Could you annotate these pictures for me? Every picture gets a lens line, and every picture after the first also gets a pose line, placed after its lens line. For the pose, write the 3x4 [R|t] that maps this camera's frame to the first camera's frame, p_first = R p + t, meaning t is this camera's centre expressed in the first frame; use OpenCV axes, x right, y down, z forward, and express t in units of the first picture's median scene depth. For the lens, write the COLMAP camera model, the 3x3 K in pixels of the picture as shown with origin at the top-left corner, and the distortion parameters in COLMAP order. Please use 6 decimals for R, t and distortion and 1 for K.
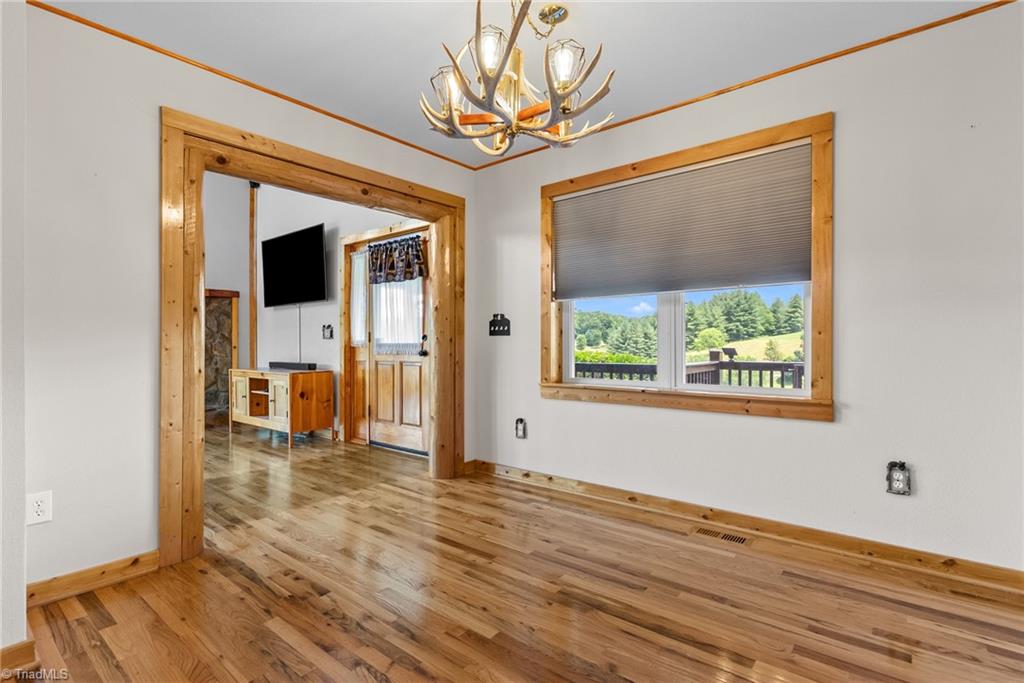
lens RADIAL K [[489.0, 0, 516.1], [0, 489.0, 342.0], [0, 0, 1]] dist [-0.002531, -0.000057]
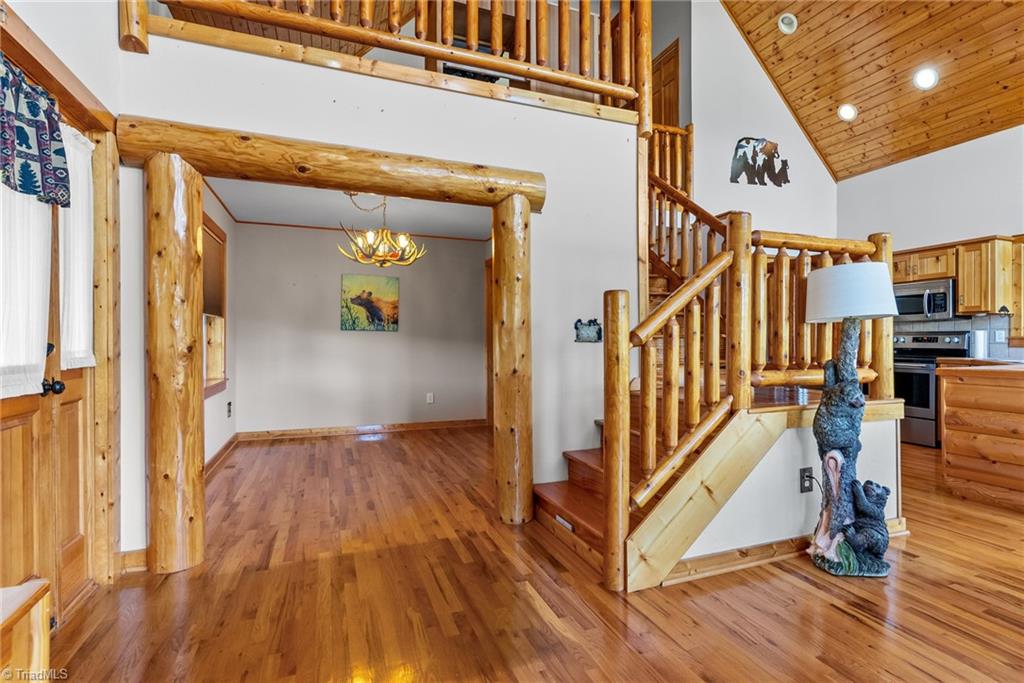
lens RADIAL K [[489.0, 0, 516.1], [0, 489.0, 342.0], [0, 0, 1]] dist [-0.002531, -0.000057]
pose [[-0.871072, 0.003019, 0.491146, -1.487675], [0.002324, 0.999995, -0.002025, -0.022632], [-0.491150, -0.000622, -0.871075, 2.354263]]
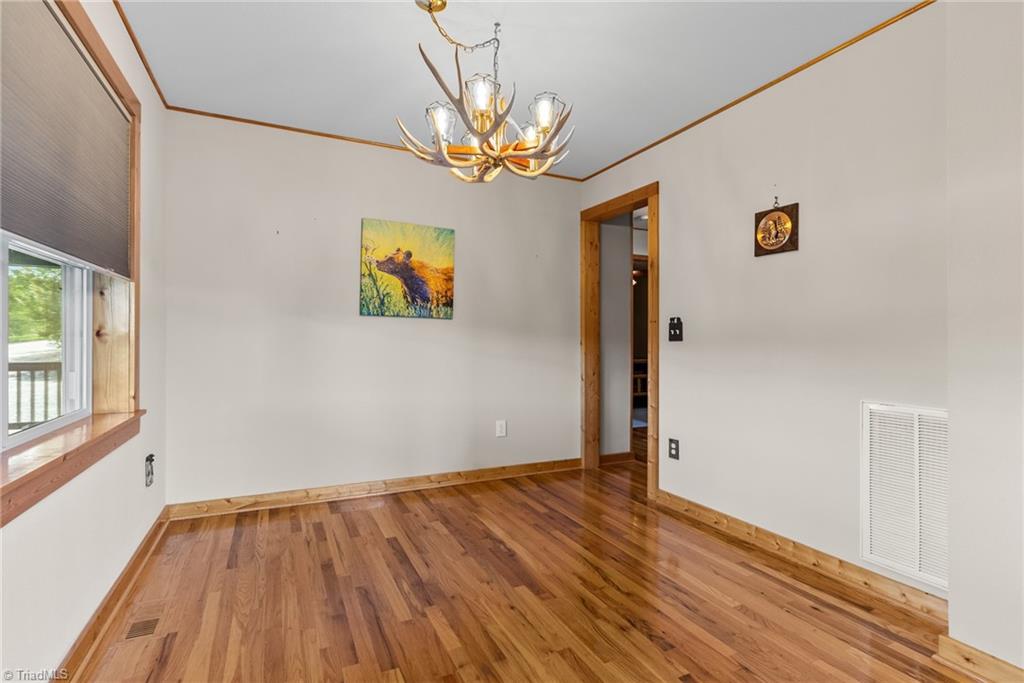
lens RADIAL K [[489.0, 0, 516.1], [0, 489.0, 342.0], [0, 0, 1]] dist [-0.002531, -0.000057]
pose [[-0.907849, 0.000289, 0.419296, -0.441216], [-0.000522, 0.999998, -0.001820, -0.009342], [-0.419296, -0.001871, -0.907848, 1.693727]]
